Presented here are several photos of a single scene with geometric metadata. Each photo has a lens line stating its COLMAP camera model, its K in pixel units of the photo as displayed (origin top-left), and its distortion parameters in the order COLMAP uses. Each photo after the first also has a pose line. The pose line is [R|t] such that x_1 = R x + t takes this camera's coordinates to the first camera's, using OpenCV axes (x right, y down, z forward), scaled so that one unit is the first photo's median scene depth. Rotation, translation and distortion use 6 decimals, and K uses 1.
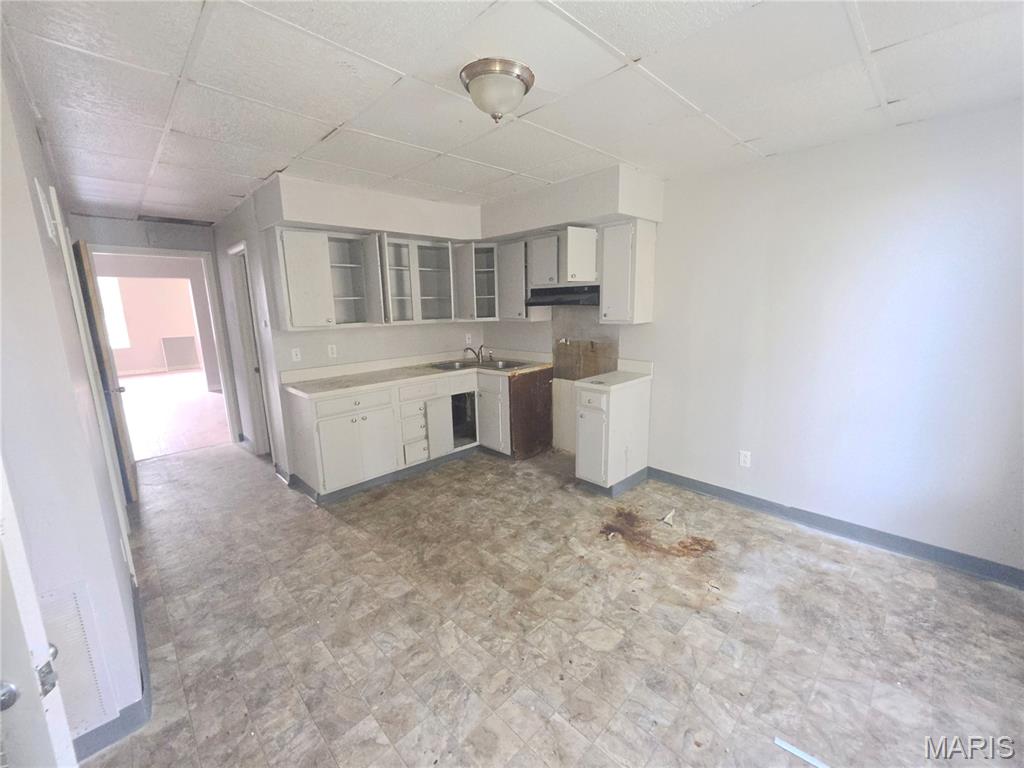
lens RADIAL K [[411.5, 0, 508.9], [0, 411.5, 382.9], [0, 0, 1]] dist [0.000034, 0.000017]
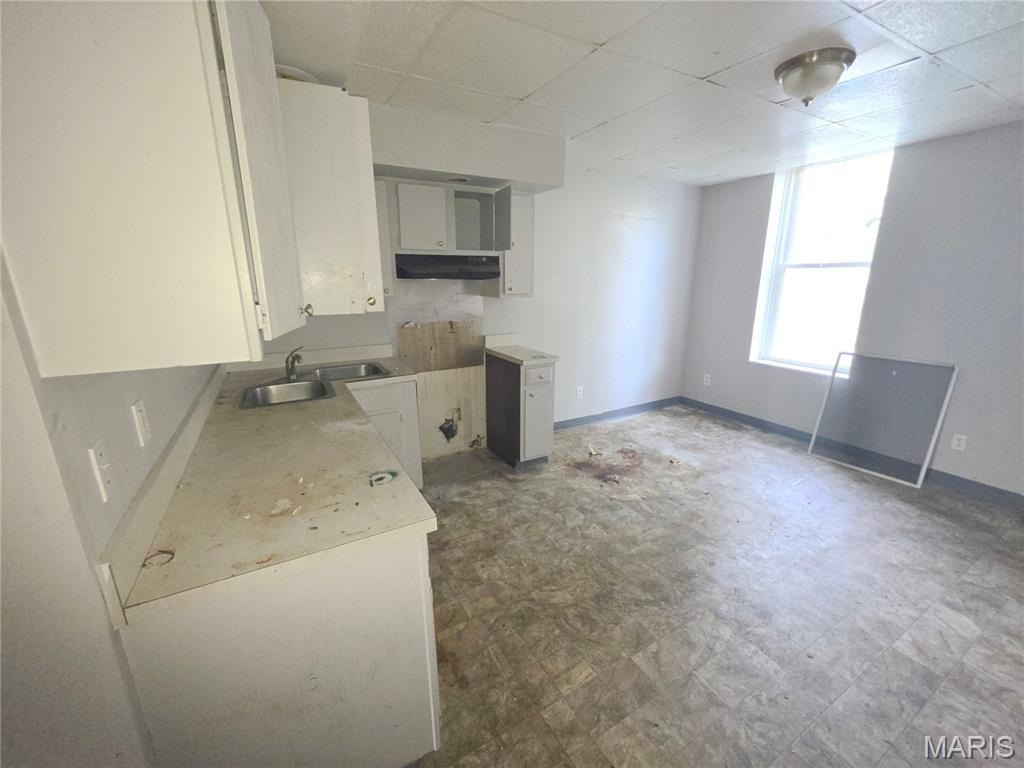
lens RADIAL K [[411.5, 0, 505.0], [0, 411.5, 384.4], [0, 0, 1]] dist [0.000034, 0.000017]
pose [[0.262502, -0.224897, 0.938357, -0.914671], [0.180441, 0.966747, 0.181224, -0.161118], [-0.947910, 0.121746, 0.294354, 0.968563]]
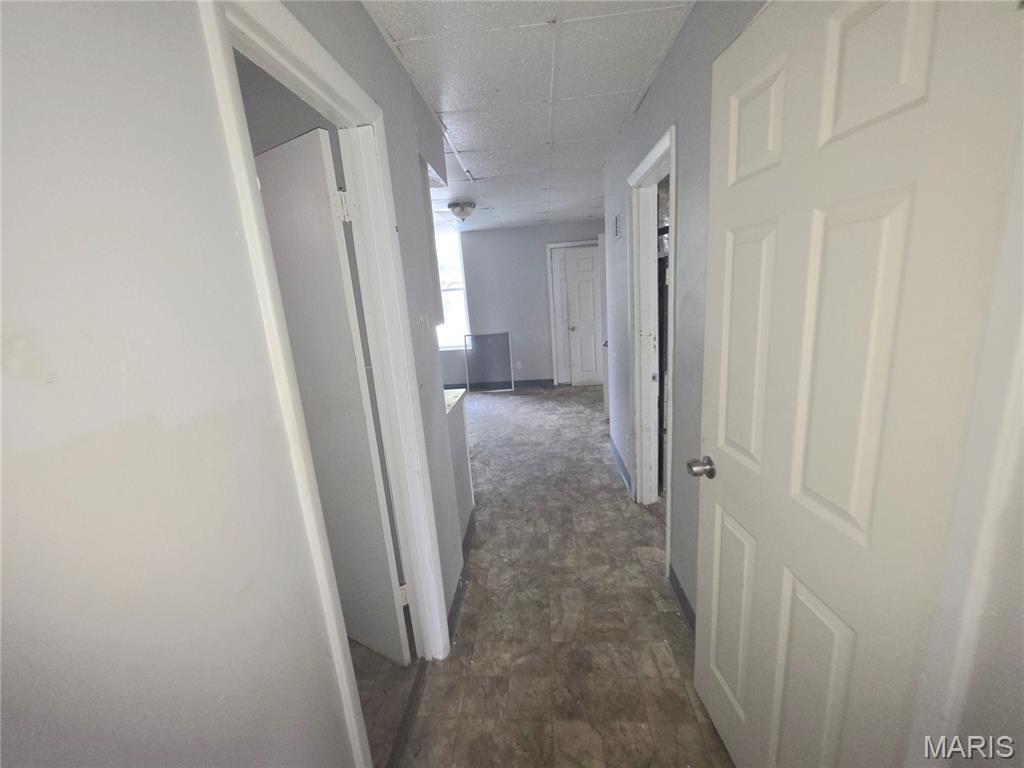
lens RADIAL K [[411.5, 0, 508.7], [0, 411.5, 384.2], [0, 0, 1]] dist [0.000034, 0.000017]
pose [[-0.656218, -0.088552, 0.749358, -1.410636], [0.233671, 0.920425, 0.313394, -0.271229], [-0.717479, 0.380758, -0.583307, 1.684943]]
